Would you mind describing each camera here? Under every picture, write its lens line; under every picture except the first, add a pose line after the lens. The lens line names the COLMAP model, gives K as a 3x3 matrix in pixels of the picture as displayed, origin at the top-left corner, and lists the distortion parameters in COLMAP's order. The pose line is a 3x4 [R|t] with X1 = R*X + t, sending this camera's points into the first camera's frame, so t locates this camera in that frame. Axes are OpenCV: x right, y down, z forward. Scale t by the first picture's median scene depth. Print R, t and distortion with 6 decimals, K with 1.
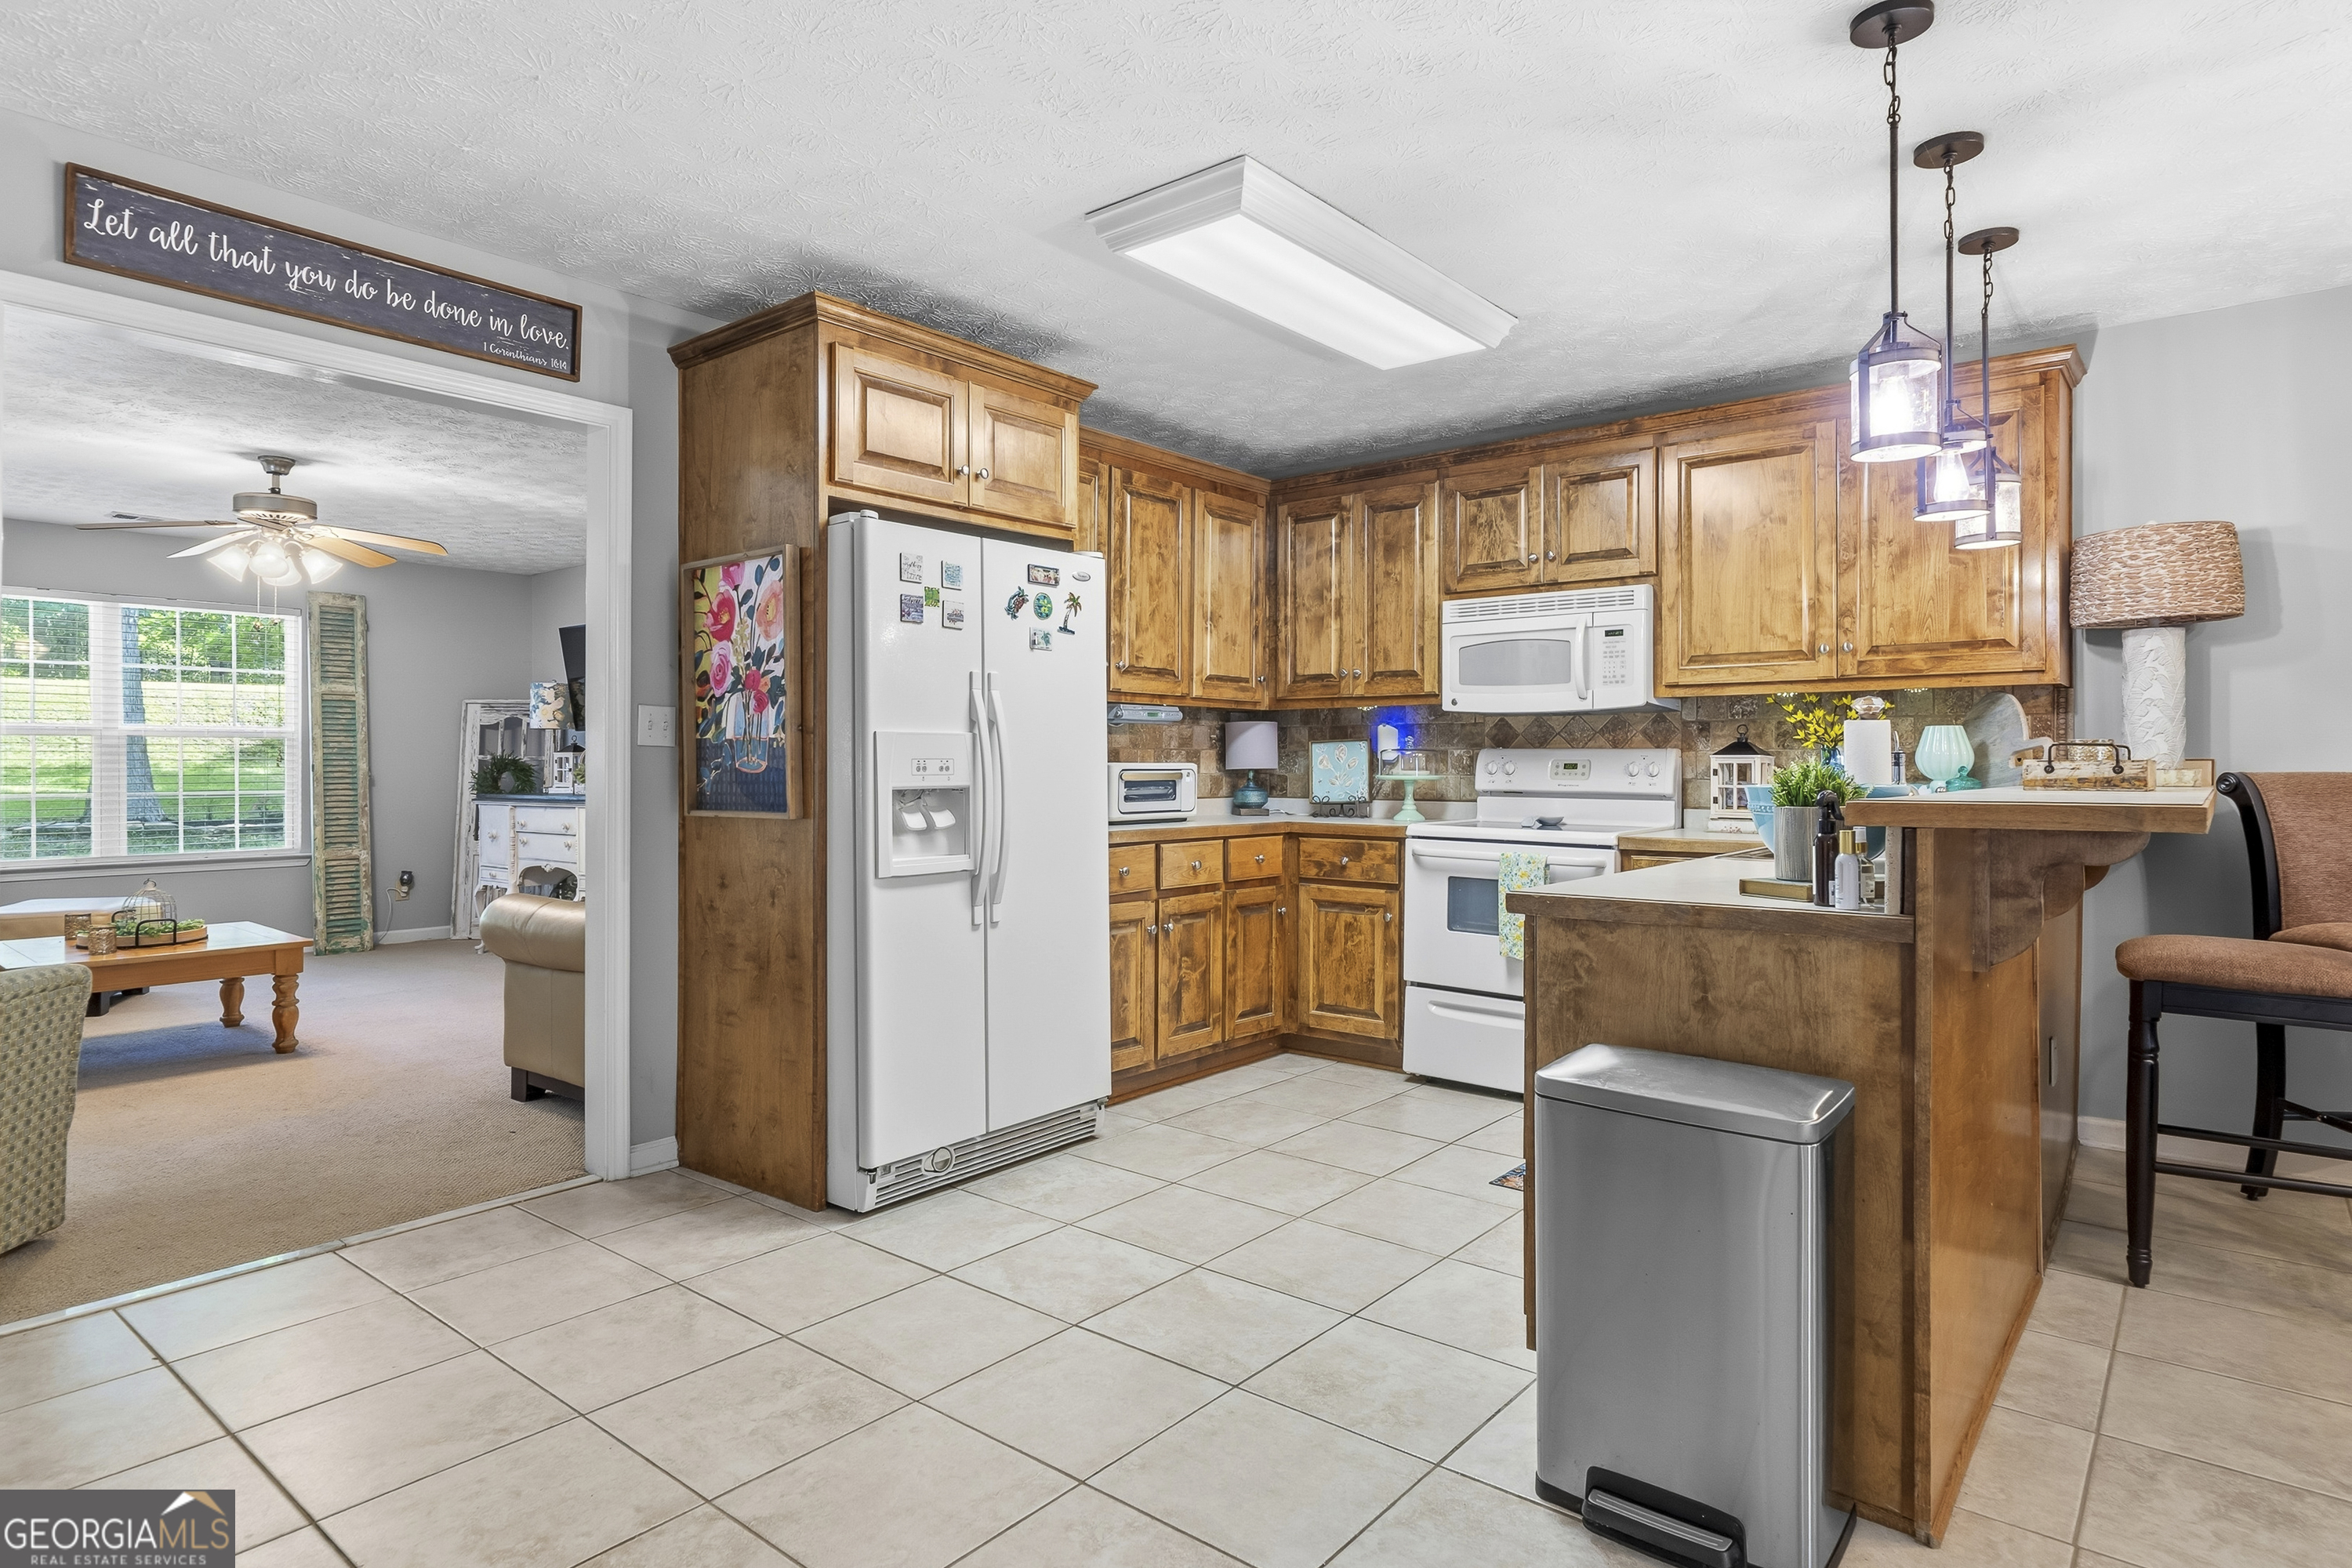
lens RADIAL K [[1283.6, 0, 1162.4], [0, 1283.6, 756.4], [0, 0, 1]] dist [-0.000581, -0.000102]
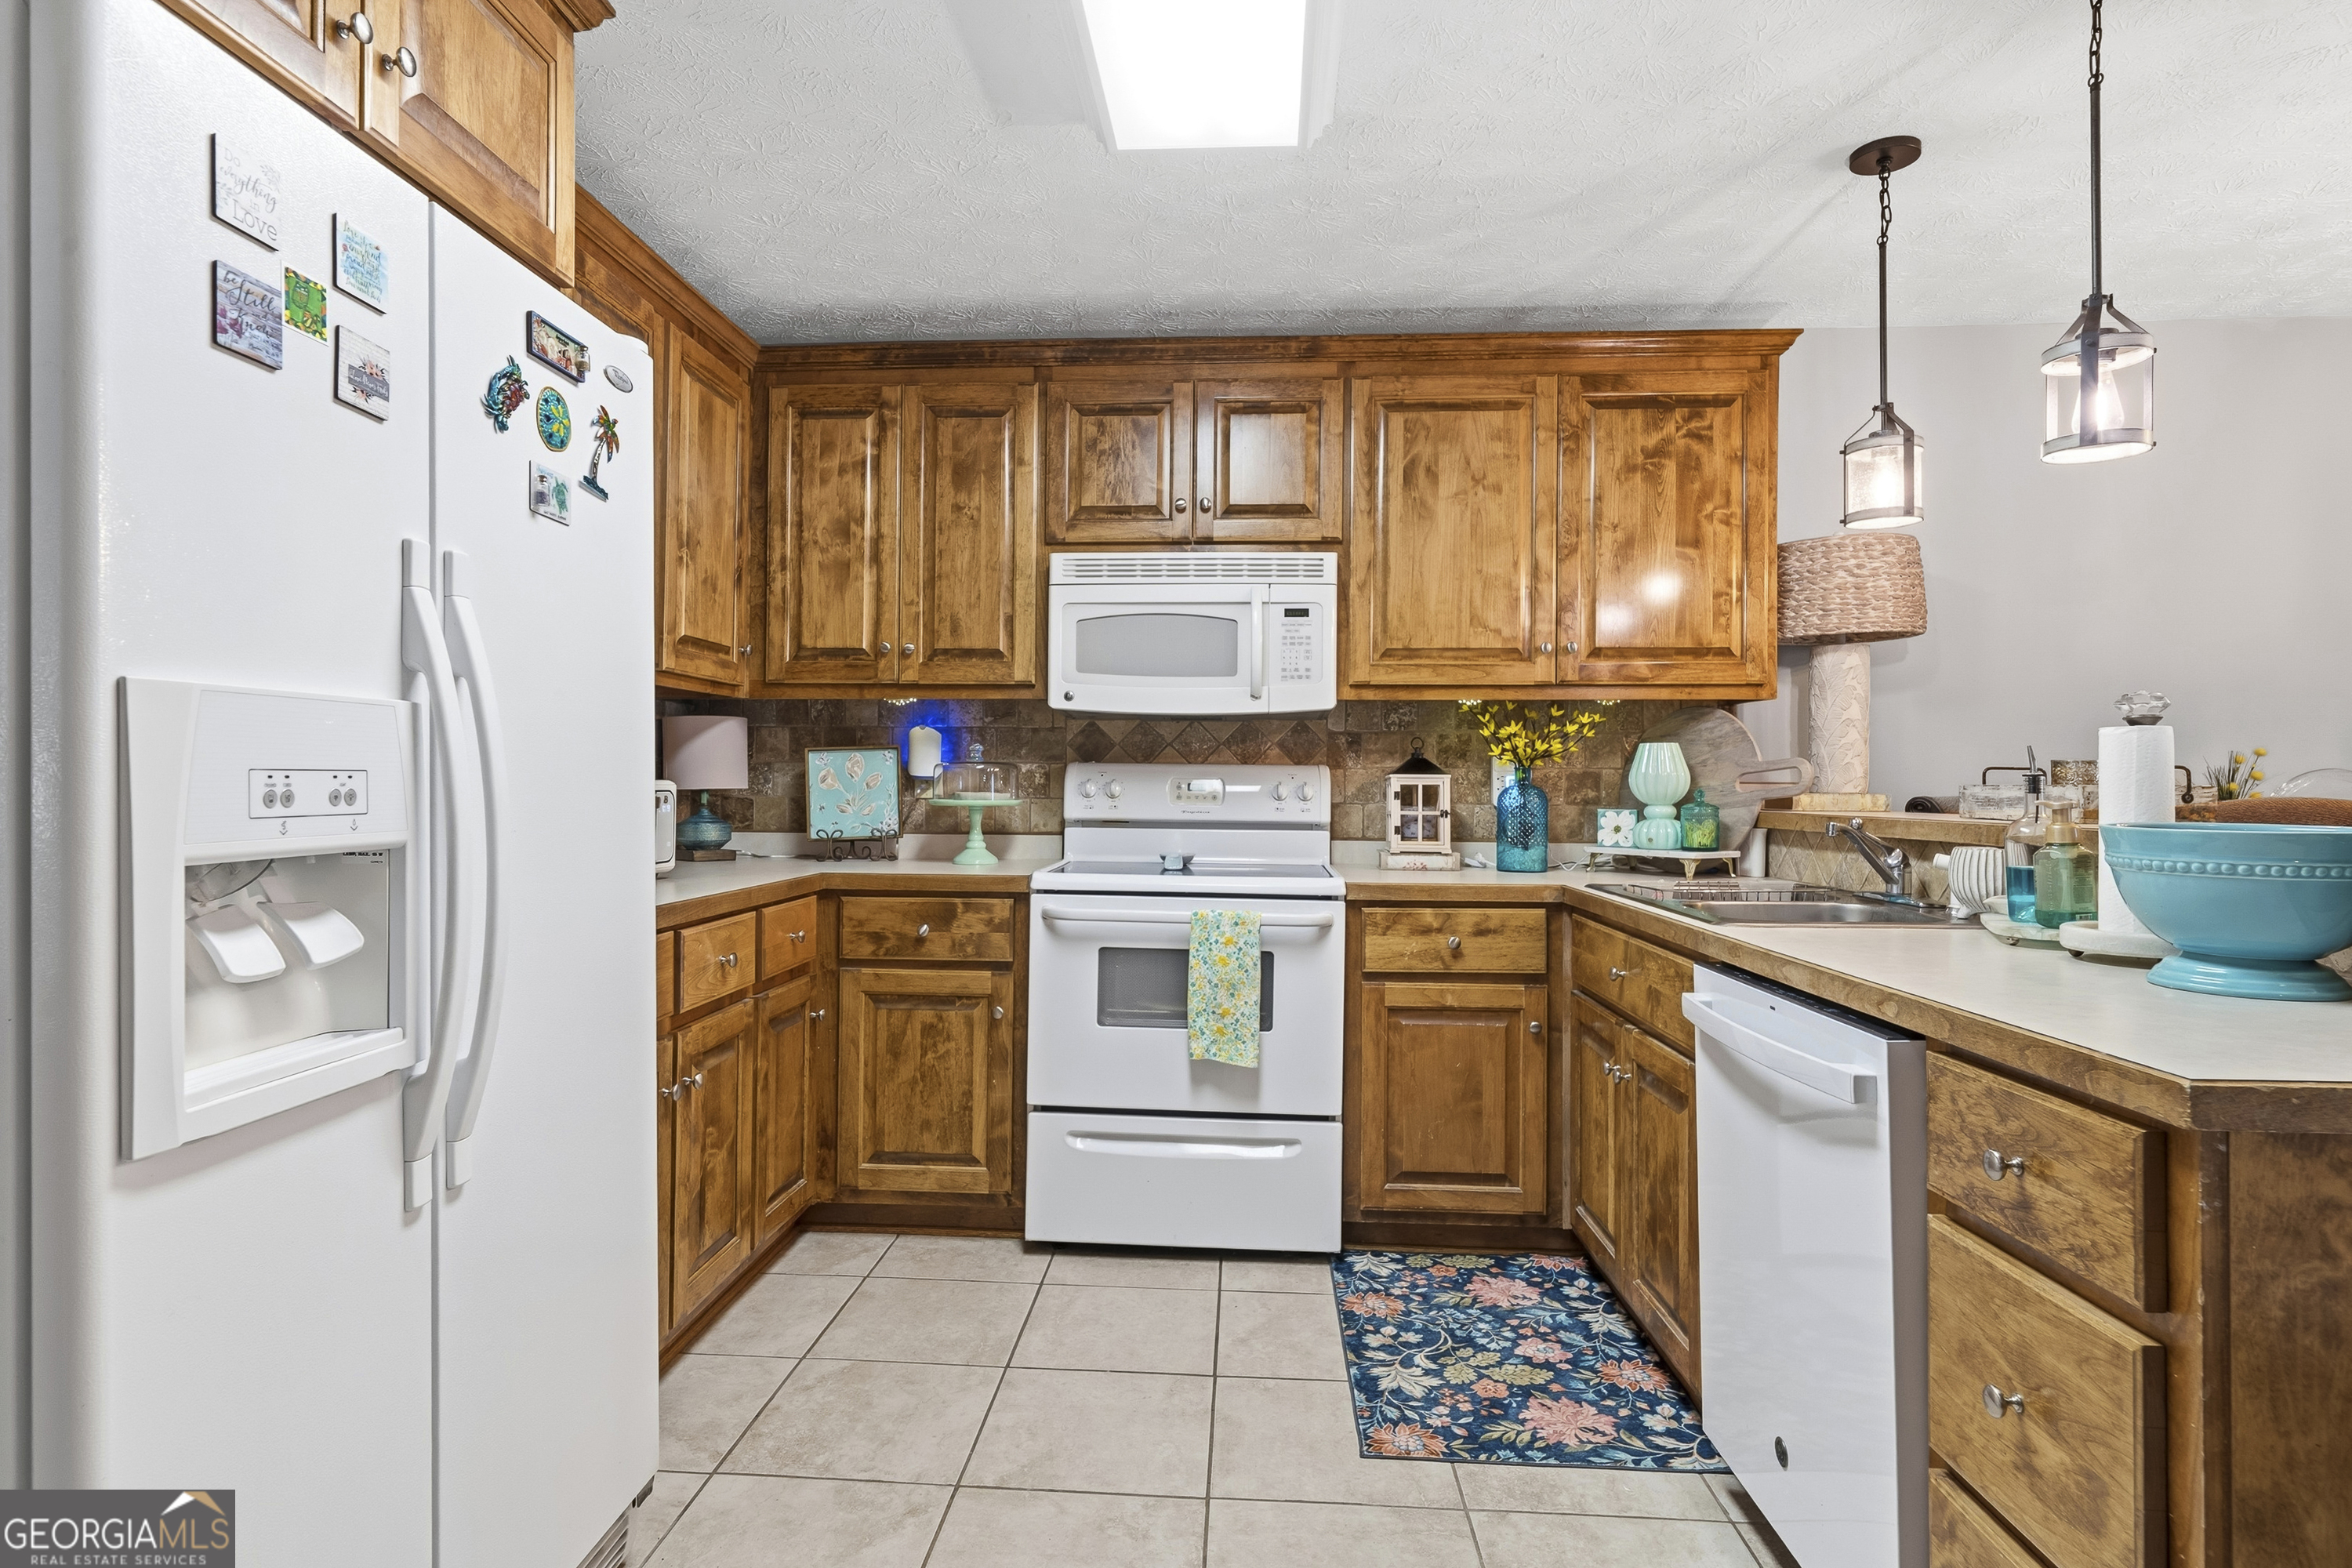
lens RADIAL K [[1239.3, 0, 1162.0], [0, 1239.3, 772.5], [0, 0, 1]] dist [-0.001578, 0.000740]
pose [[0.810240, 0.008769, 0.586032, -0.135705], [-0.008777, 0.999957, -0.002827, 0.001275], [-0.586032, -0.002853, 0.810283, 0.428442]]
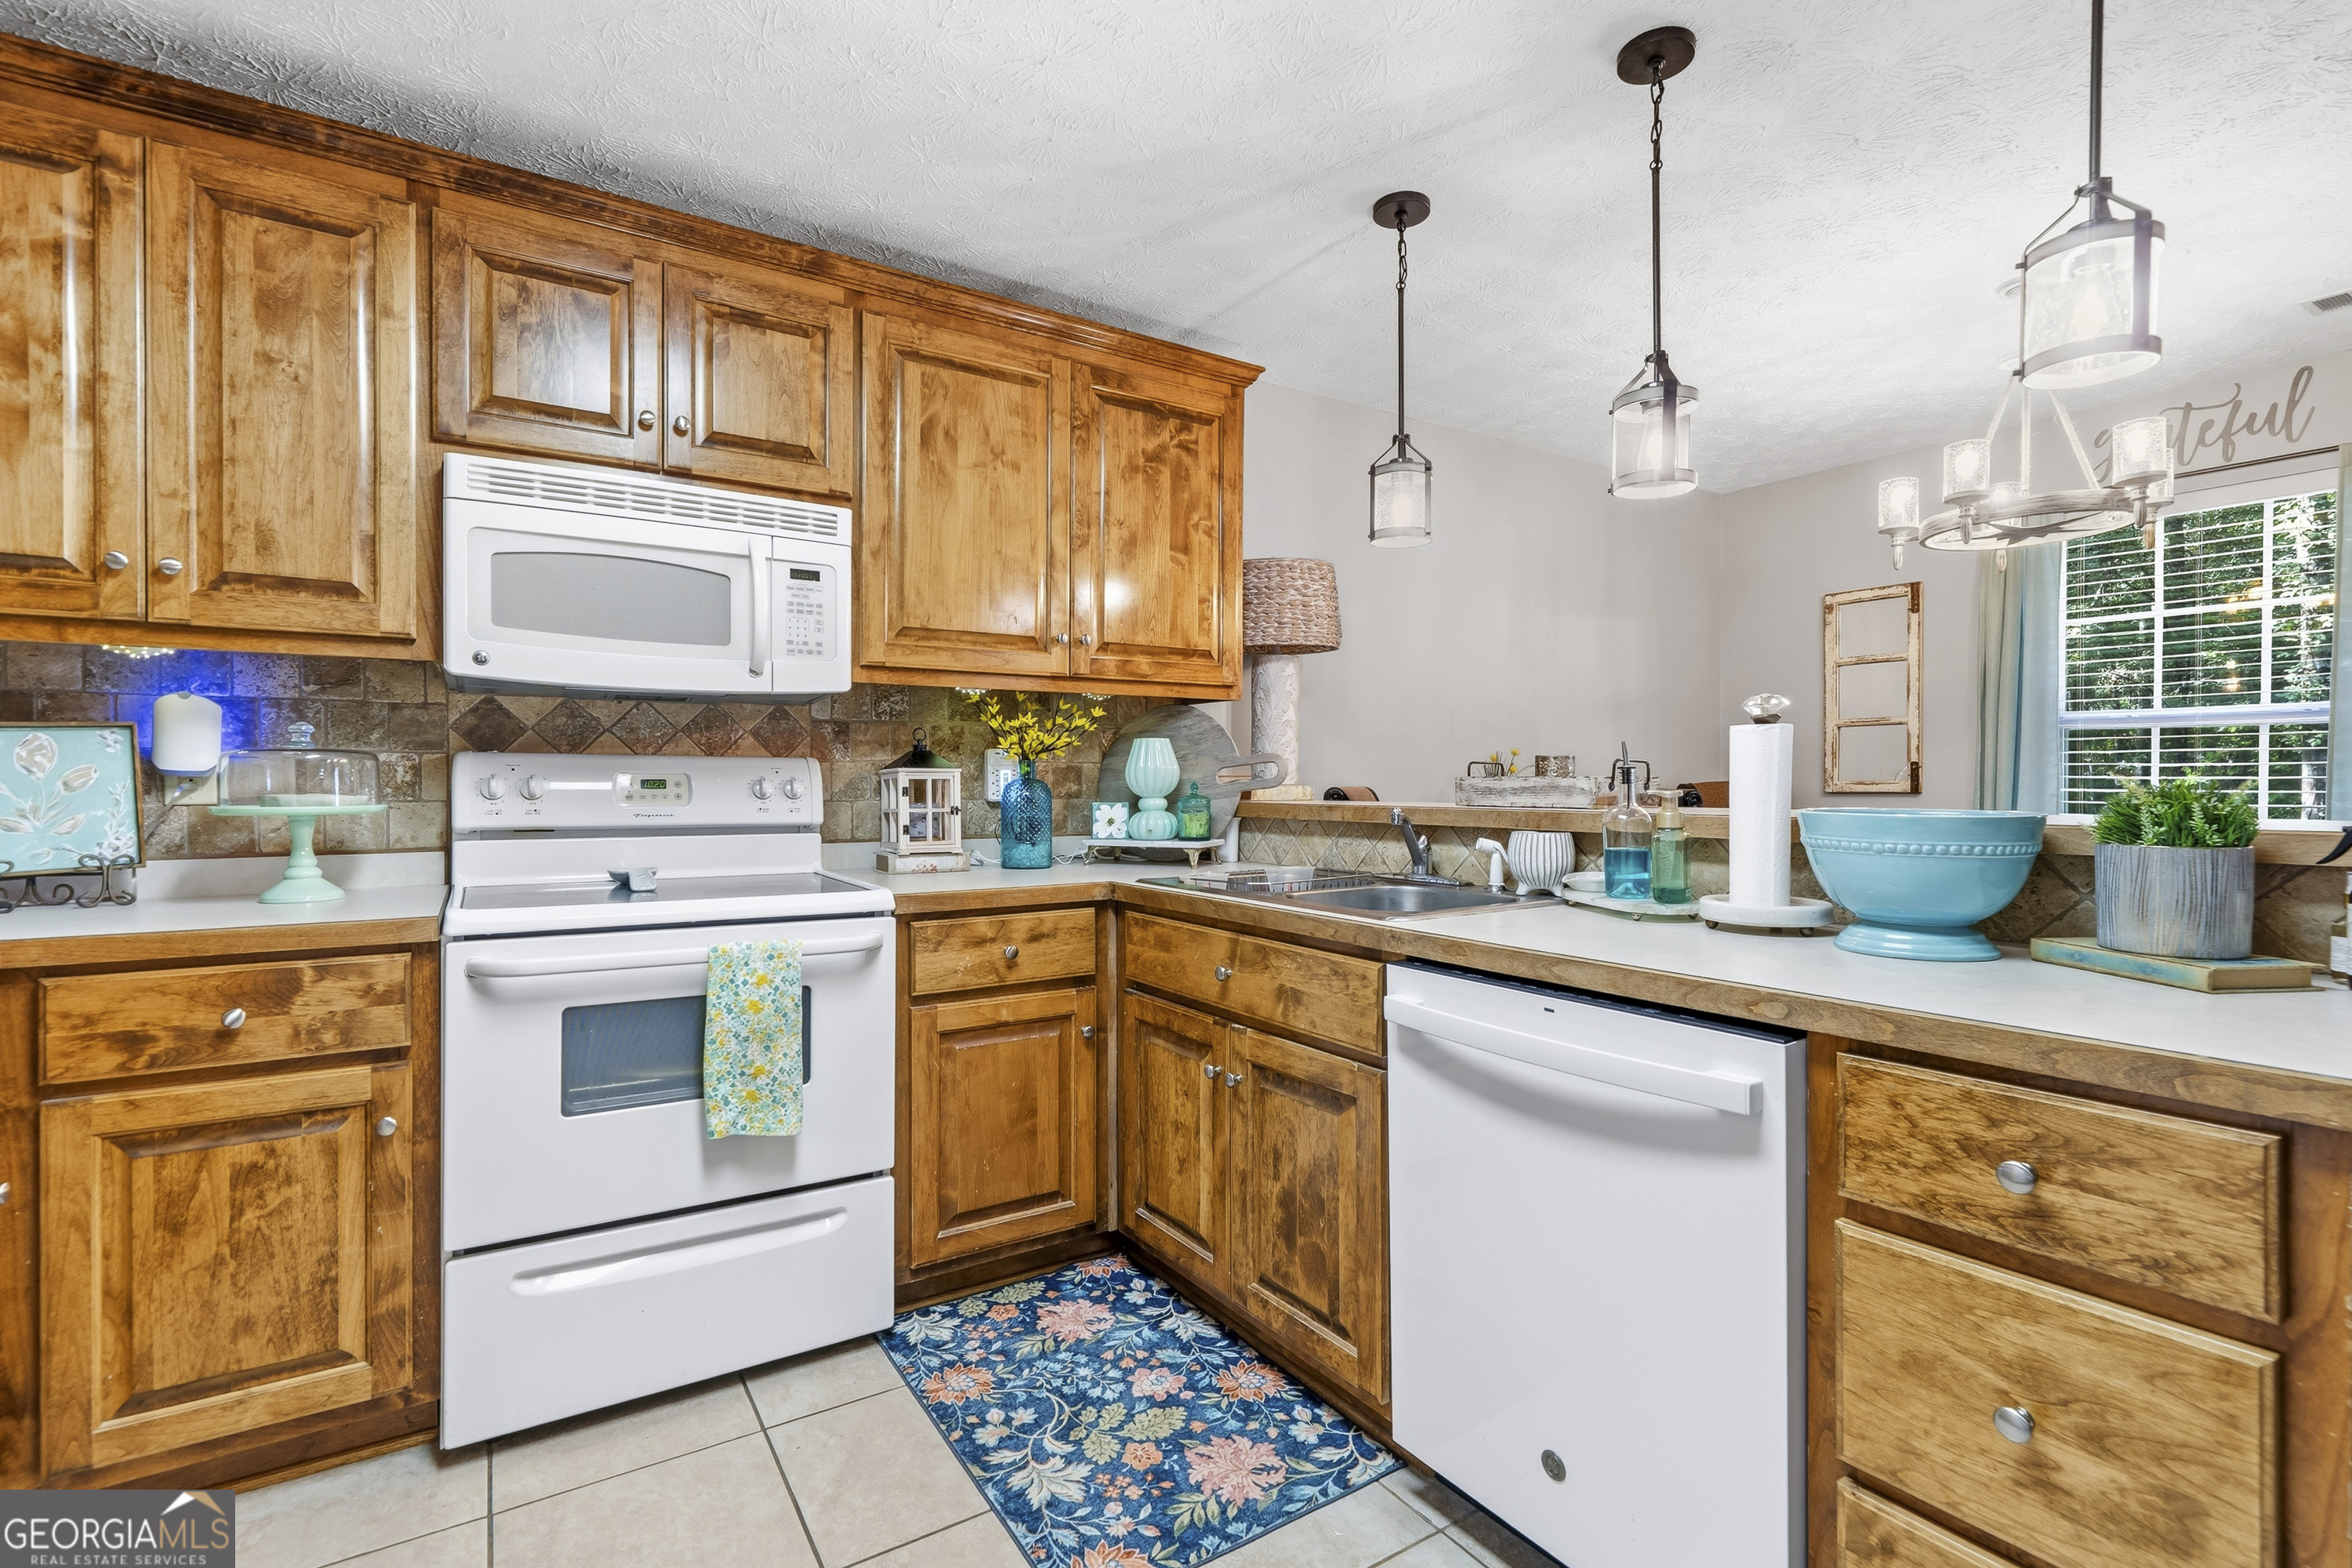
lens RADIAL K [[1059.5, 0, 1164.0], [0, 1059.5, 789.5], [0, 0, 1]] dist [-0.000139, 0.000389]
pose [[0.304267, -0.009694, 0.952537, -0.091530], [-0.005699, 0.999912, 0.011996, 0.002915], [-0.952570, -0.009079, 0.304185, 0.635777]]
